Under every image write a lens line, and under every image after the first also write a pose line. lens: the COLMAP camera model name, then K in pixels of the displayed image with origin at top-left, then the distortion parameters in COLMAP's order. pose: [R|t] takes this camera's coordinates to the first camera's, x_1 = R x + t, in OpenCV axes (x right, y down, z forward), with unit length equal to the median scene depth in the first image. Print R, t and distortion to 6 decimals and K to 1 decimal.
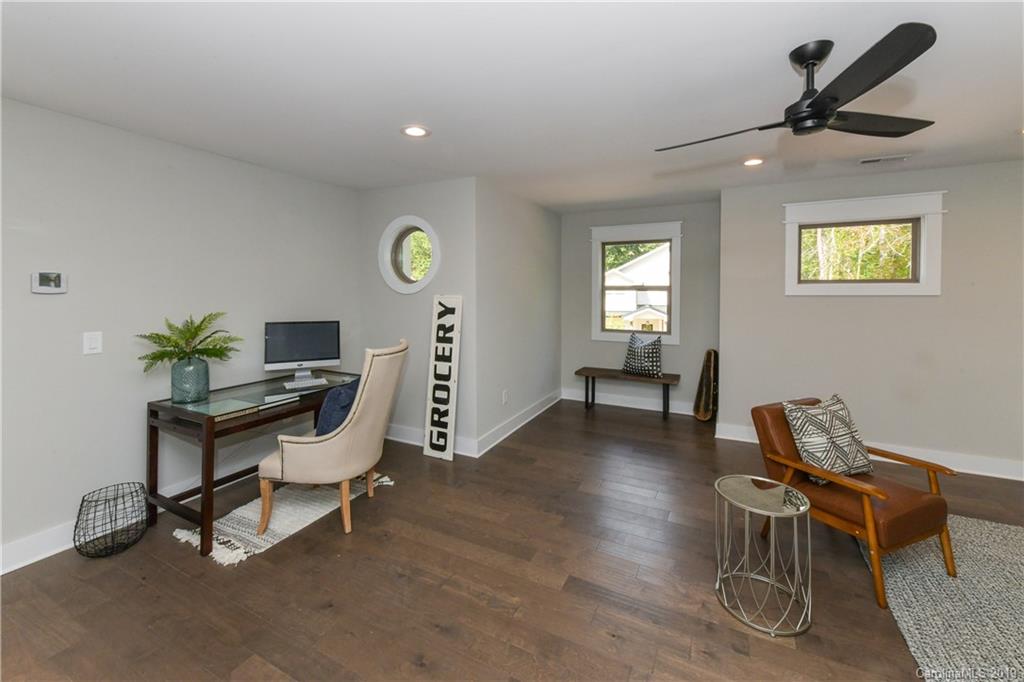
lens RADIAL K [[417.1, 0, 502.5], [0, 417.1, 280.1], [0, 0, 1]] dist [0.004296, -0.001456]
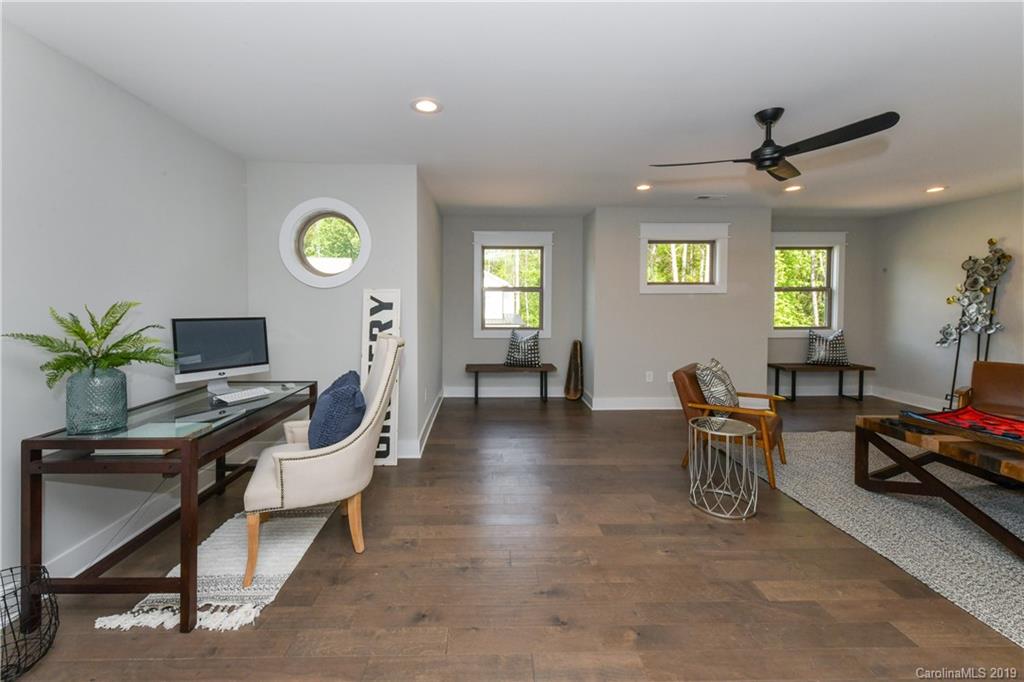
lens RADIAL K [[417.1, 0, 499.2], [0, 417.1, 294.2], [0, 0, 1]] dist [0.004296, -0.001456]
pose [[0.879877, 0.009540, 0.475105, -0.341633], [-0.014036, 0.999884, 0.005916, 0.038193], [-0.474994, -0.011873, 0.879909, 0.068221]]
